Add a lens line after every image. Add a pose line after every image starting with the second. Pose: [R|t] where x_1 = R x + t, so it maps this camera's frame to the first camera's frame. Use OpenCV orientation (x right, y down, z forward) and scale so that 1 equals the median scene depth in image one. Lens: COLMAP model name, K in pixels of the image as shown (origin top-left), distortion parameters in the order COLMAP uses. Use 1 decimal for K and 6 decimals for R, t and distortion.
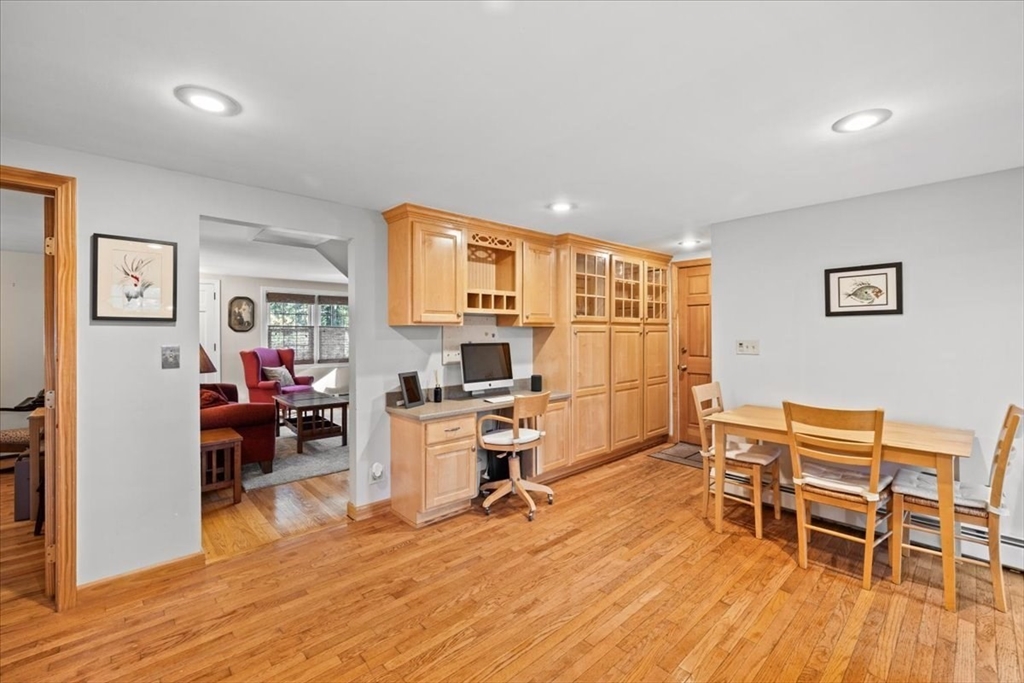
lens RADIAL K [[431.0, 0, 514.9], [0, 431.0, 333.1], [0, 0, 1]] dist [-0.000346, -0.000417]
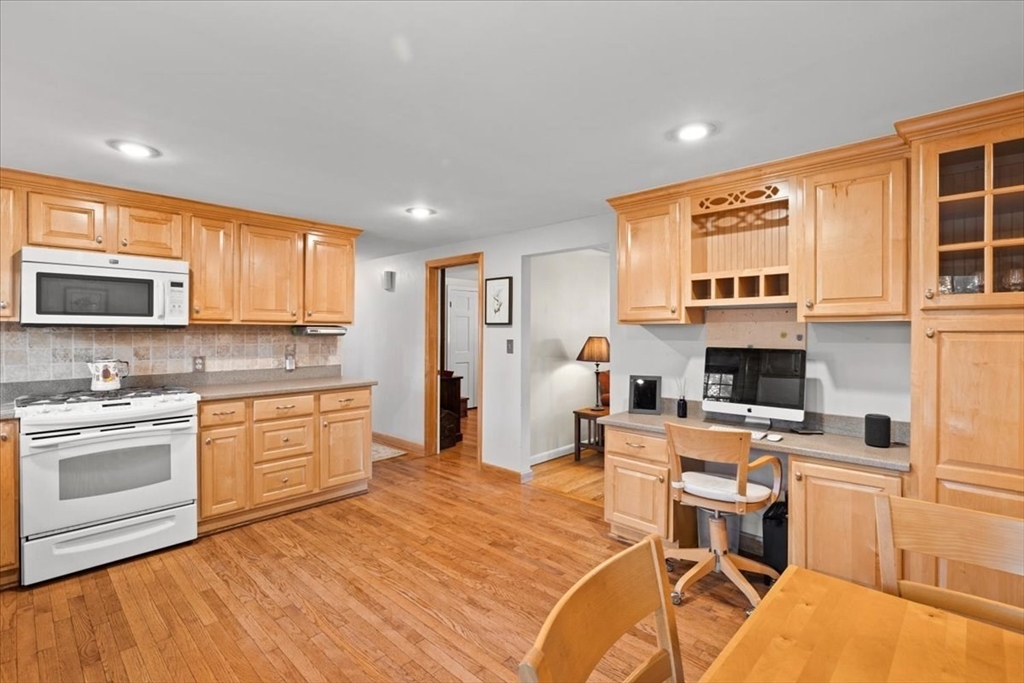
lens RADIAL K [[470.2, 0, 512.2], [0, 470.2, 332.8], [0, 0, 1]] dist [-0.004323, -0.000510]
pose [[0.068079, 0.005050, -0.997667, 0.867894], [-0.004203, 0.999980, 0.004775, -0.004092], [0.997671, 0.003868, 0.068099, 0.775328]]
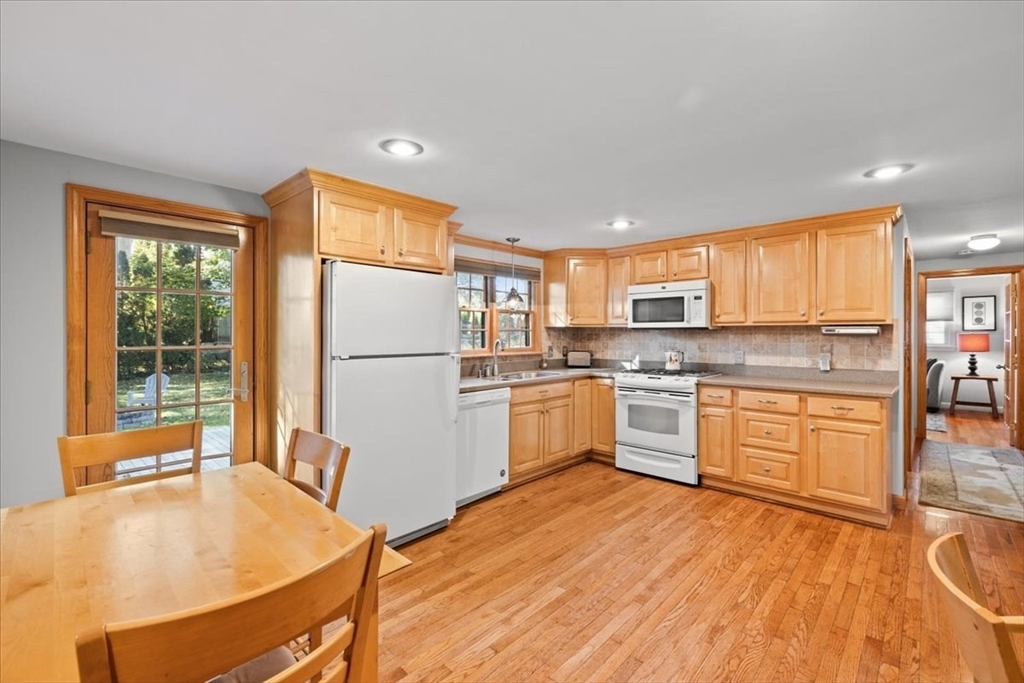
lens RADIAL K [[442.6, 0, 517.4], [0, 442.6, 332.9], [0, 0, 1]] dist [0.001534, 0.000032]
pose [[-0.997266, 0.004880, -0.073727, 0.392322], [0.004816, 0.999988, 0.001057, 0.000302], [0.073732, 0.000699, -0.997278, 1.464974]]
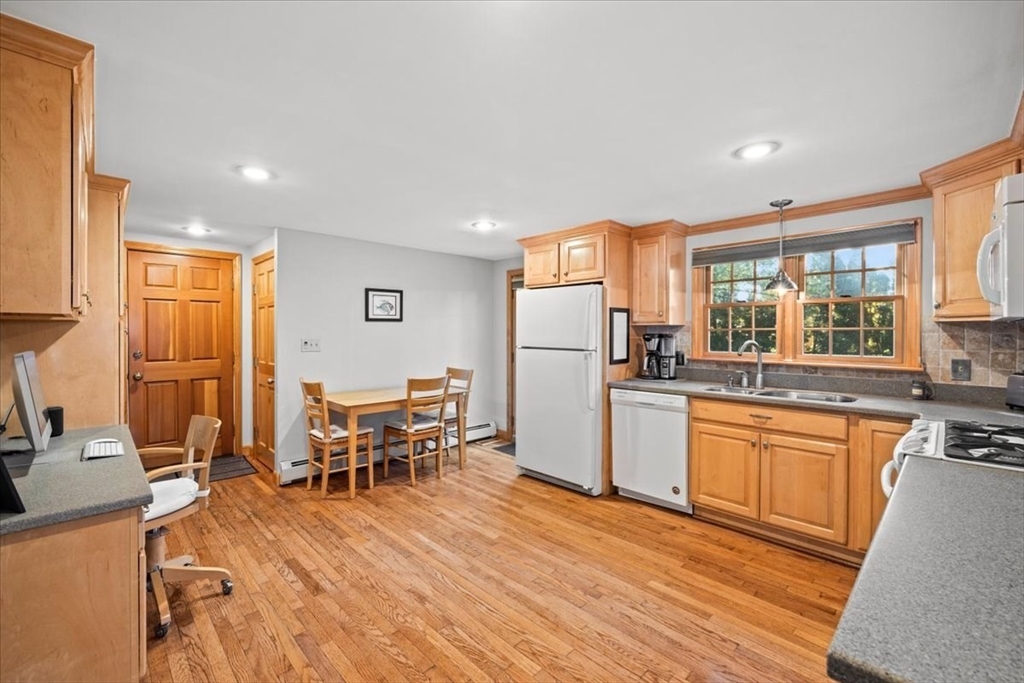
lens RADIAL K [[431.0, 0, 513.0], [0, 431.0, 338.4], [0, 0, 1]] dist [-0.000346, -0.000417]
pose [[-0.028698, -0.010335, 0.999535, -0.778311], [0.000301, 0.999946, 0.010348, 0.003593], [-0.999588, 0.000598, -0.028693, 0.617282]]
